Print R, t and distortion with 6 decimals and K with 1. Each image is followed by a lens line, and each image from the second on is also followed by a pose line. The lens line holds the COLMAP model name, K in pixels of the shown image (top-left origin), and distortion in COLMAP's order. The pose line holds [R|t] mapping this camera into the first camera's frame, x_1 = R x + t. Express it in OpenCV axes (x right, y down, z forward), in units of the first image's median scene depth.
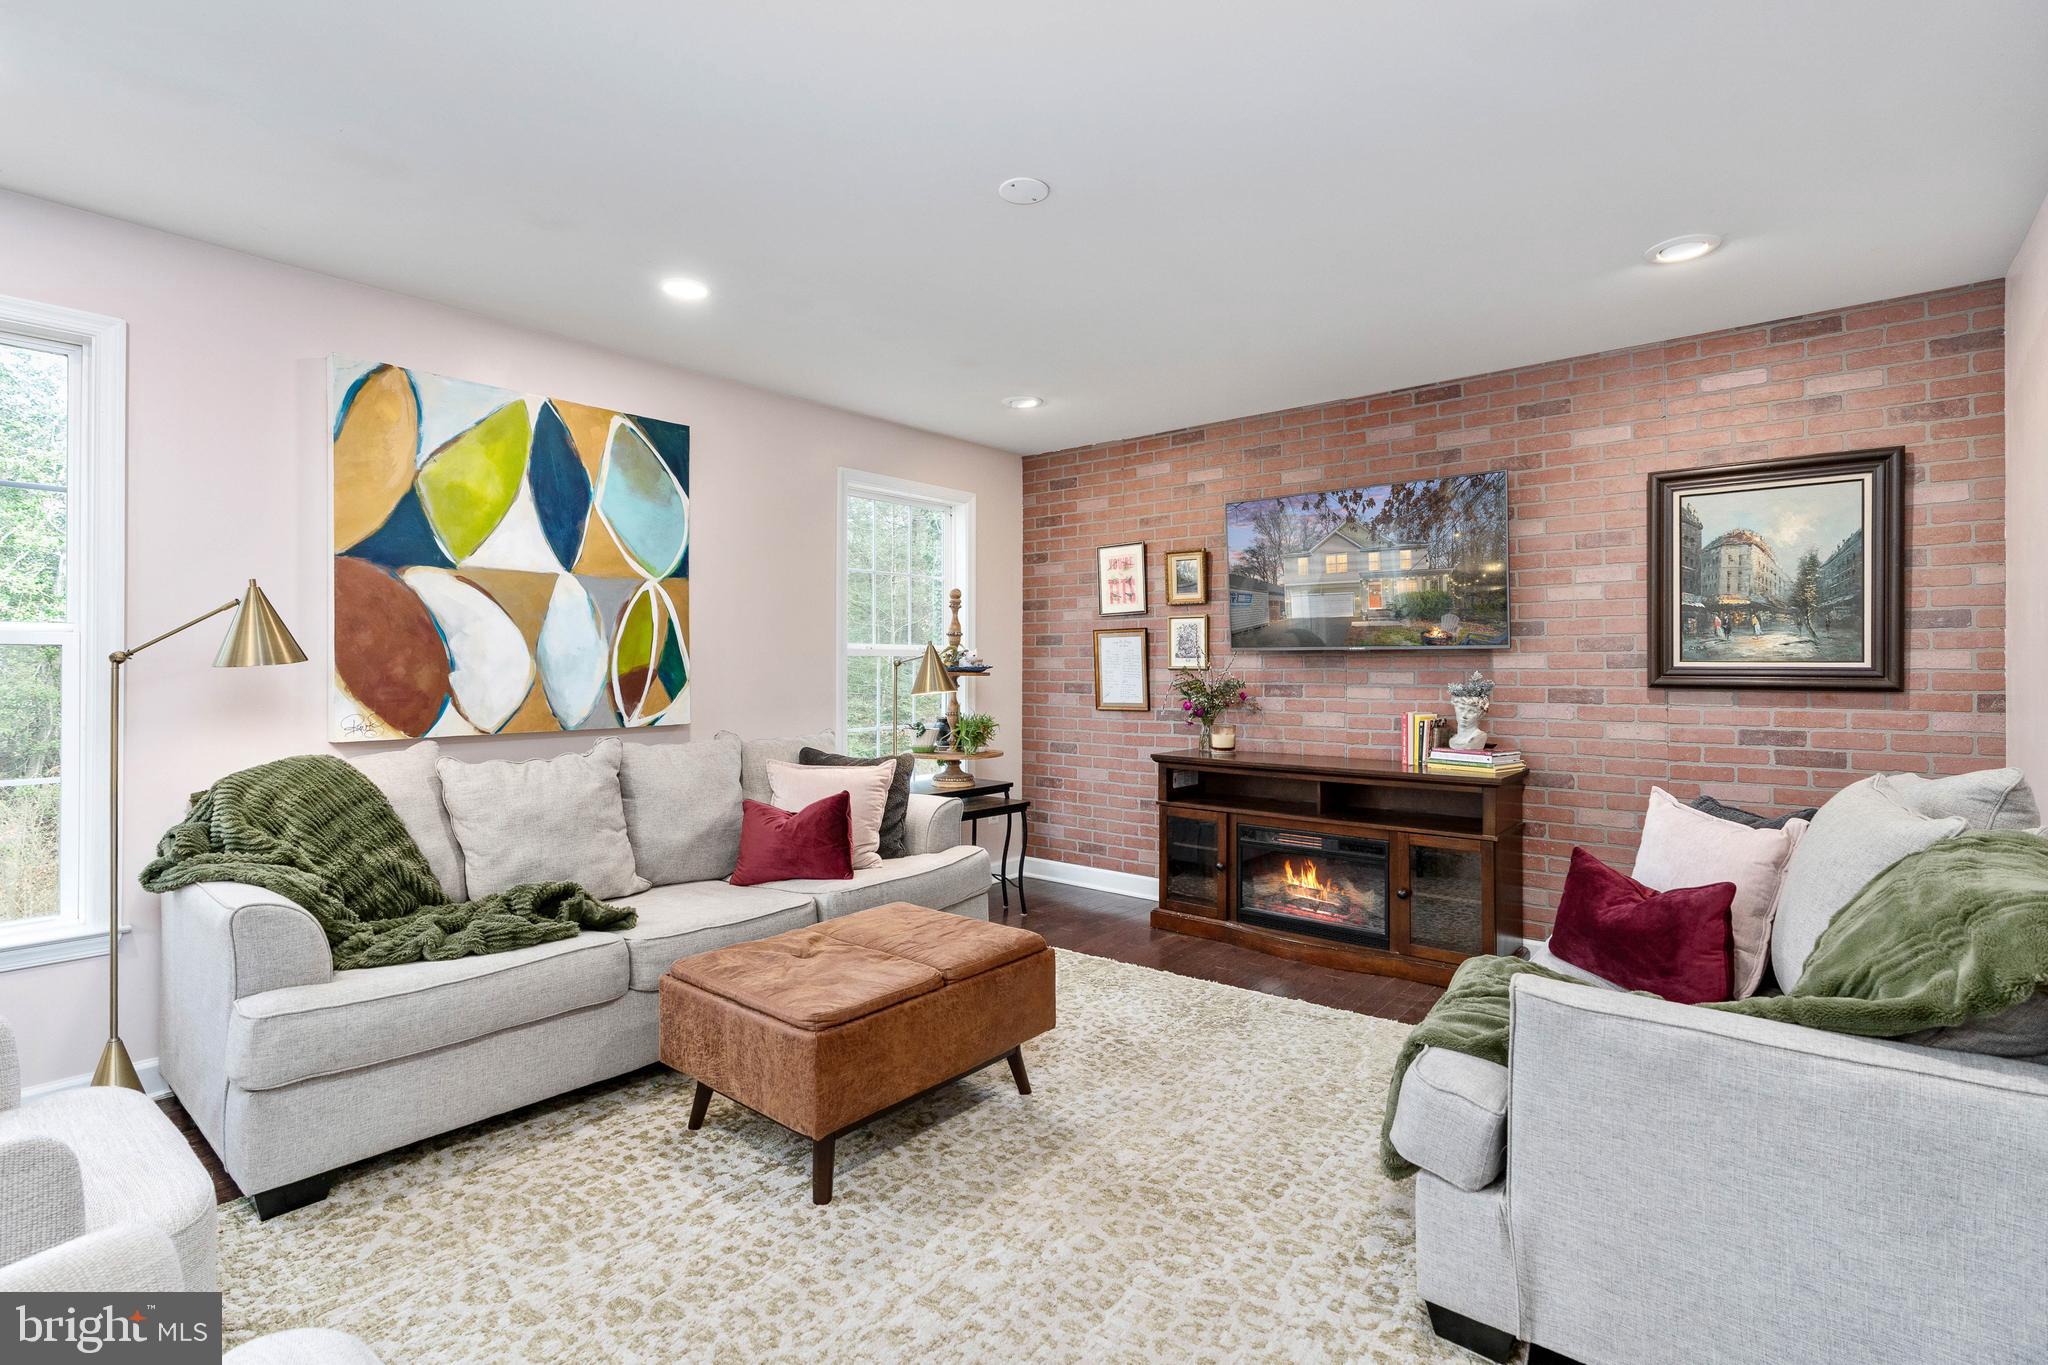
lens RADIAL K [[953.3, 0, 1014.1], [0, 953.3, 660.9], [0, 0, 1]] dist [-0.003526, 0.000611]
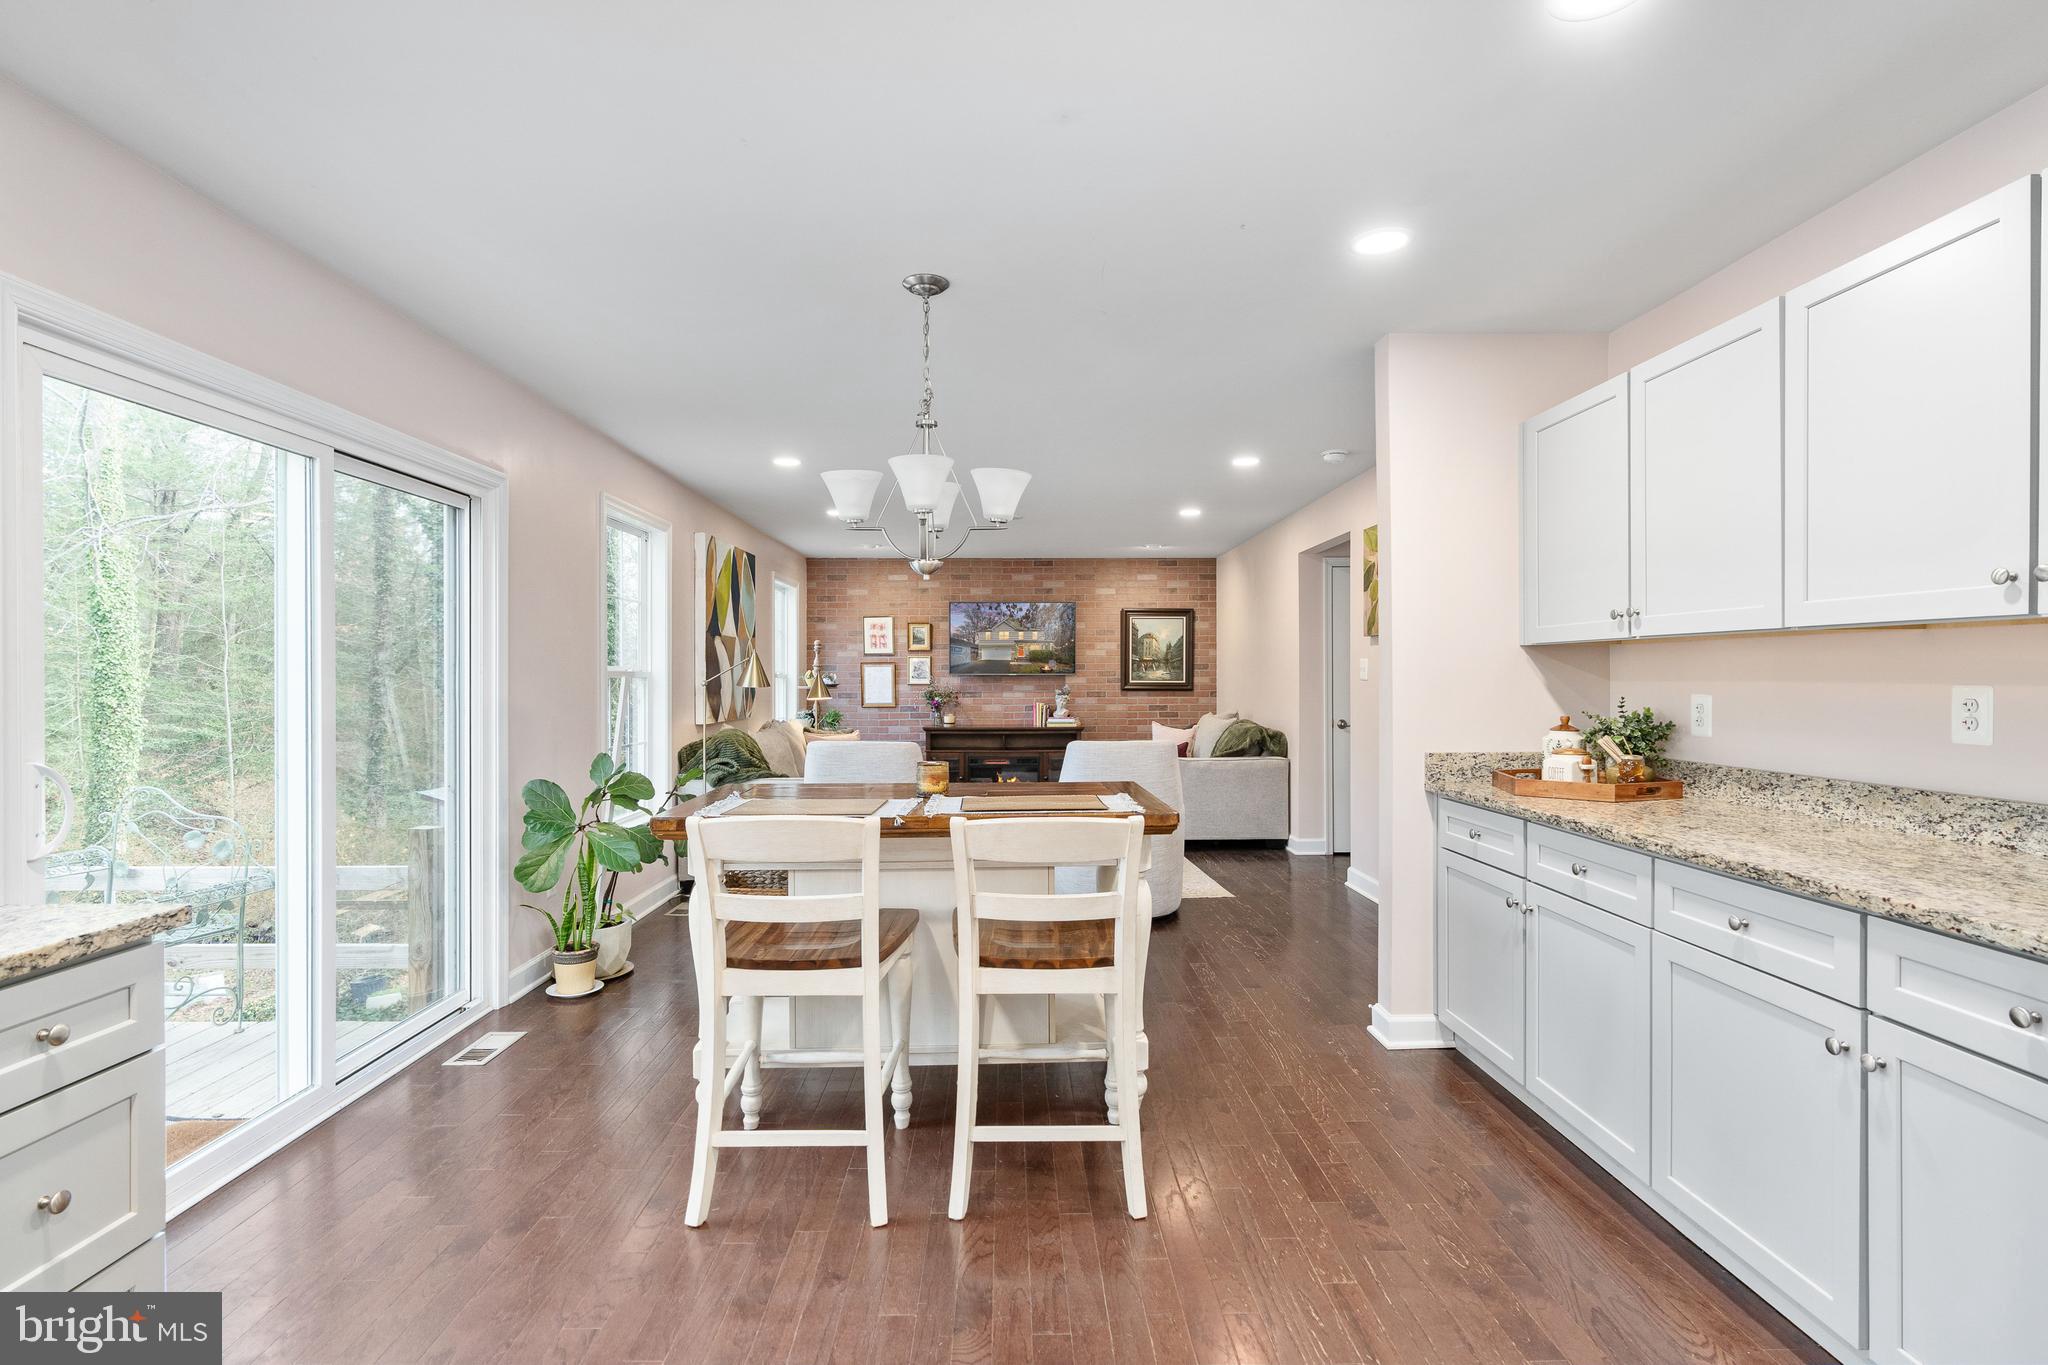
lens RADIAL K [[970.9, 0, 1013.1], [0, 970.9, 678.6], [0, 0, 1]] dist [-0.010322, 0.004926]
pose [[0.761966, -0.002836, 0.647611, -1.217147], [-0.000831, 0.999985, 0.005358, -0.017527], [-0.647617, -0.004621, 0.761952, -0.793592]]
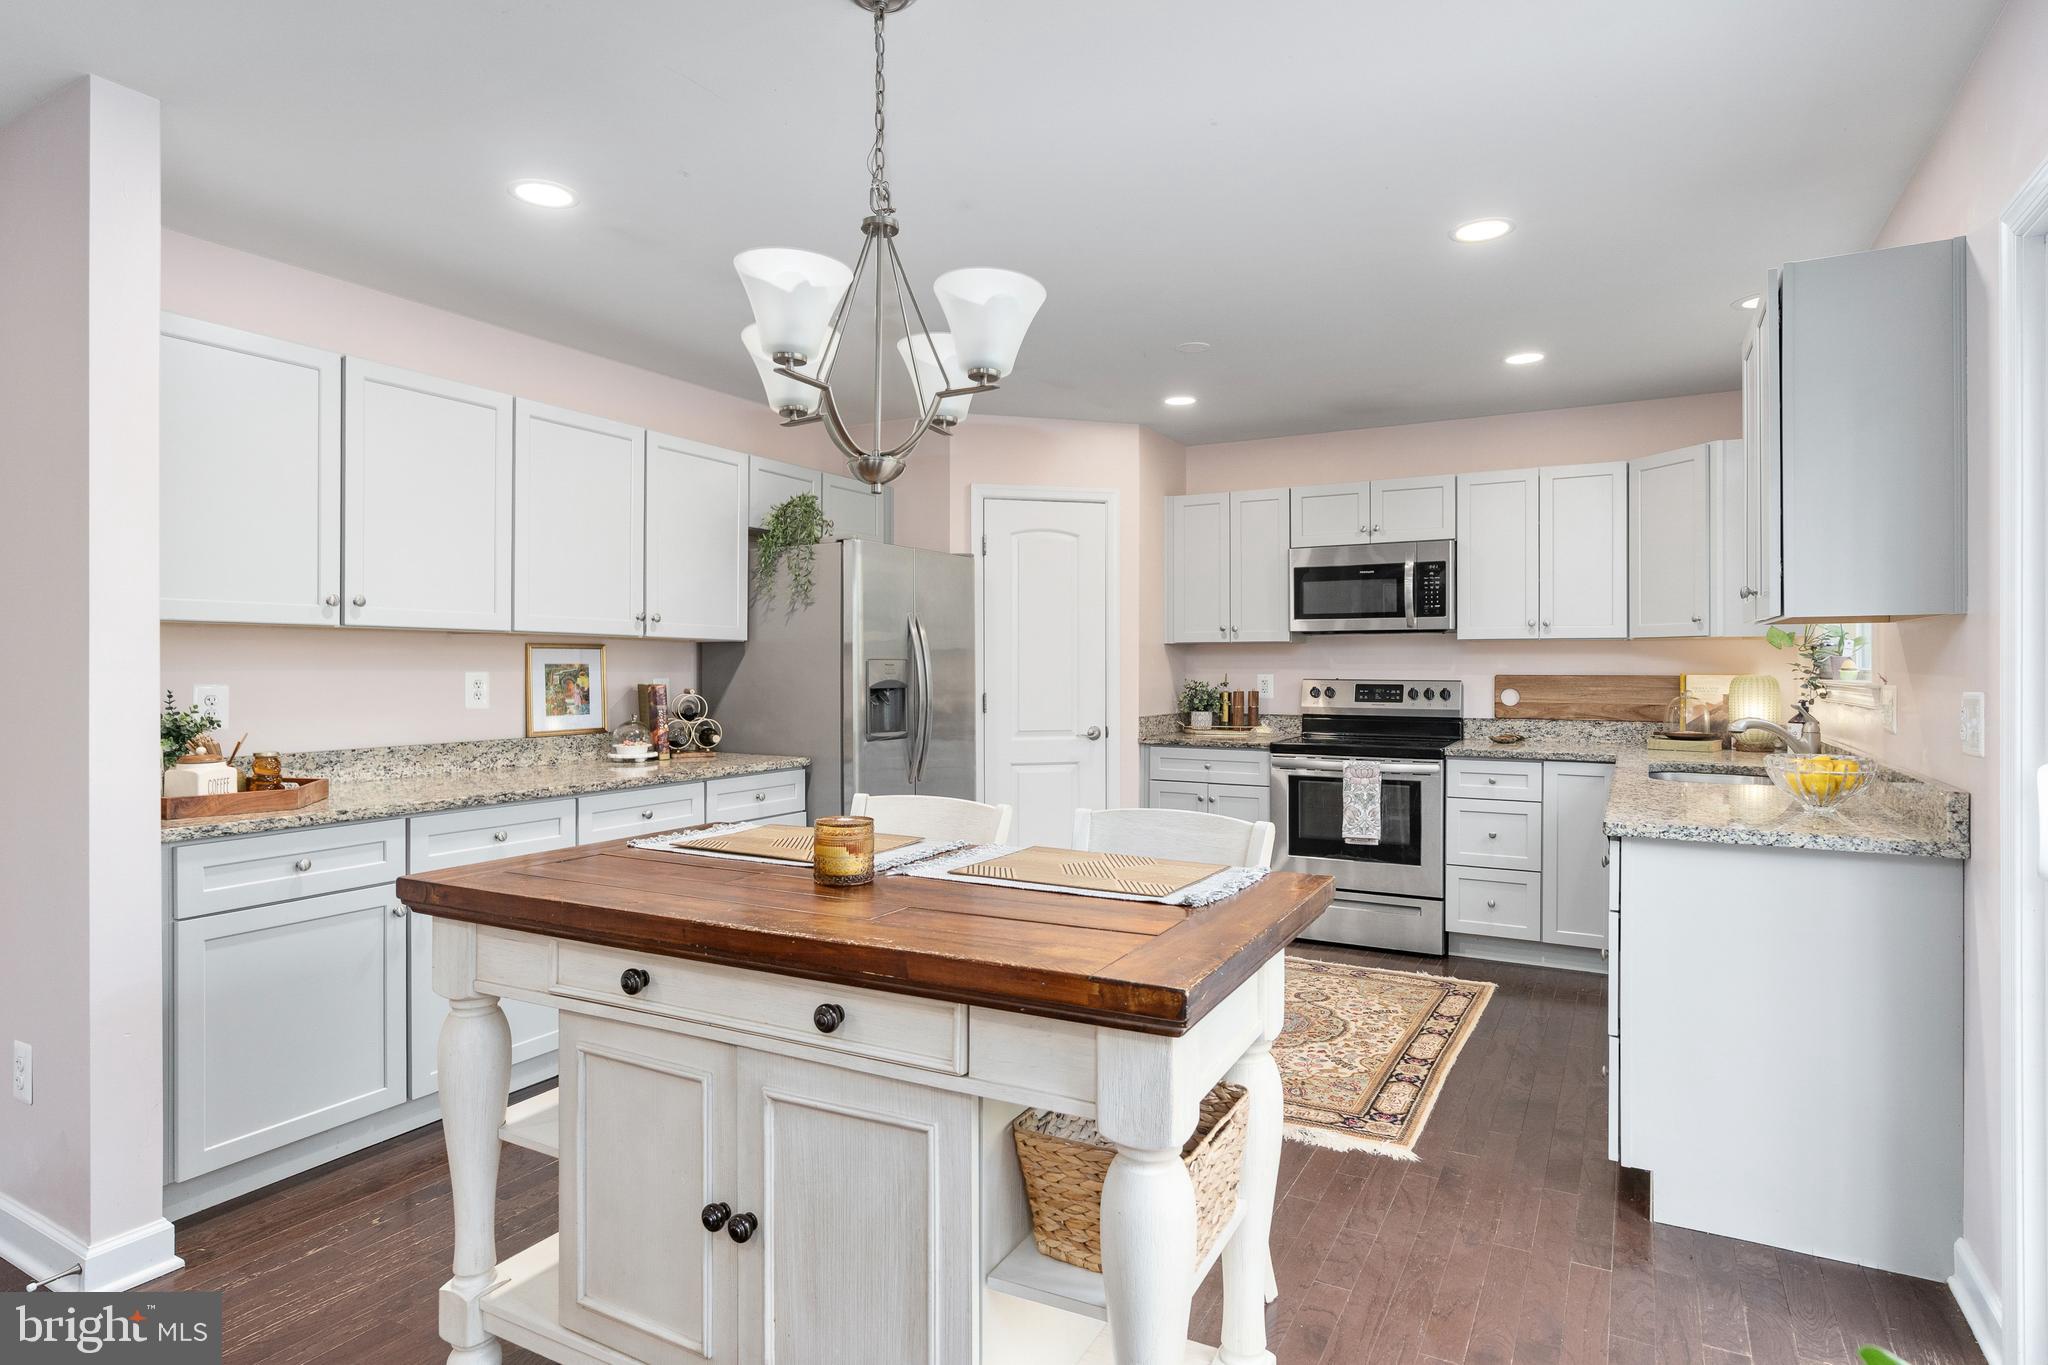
lens RADIAL K [[1107.6, 0, 1027.7], [0, 1107.6, 668.3], [0, 0, 1]] dist [-0.002380, 0.000501]
pose [[-0.981190, 0.000887, -0.193044, -0.747395], [0.001566, 0.999993, -0.003362, -0.010134], [0.193040, -0.003601, -0.981184, 0.330987]]
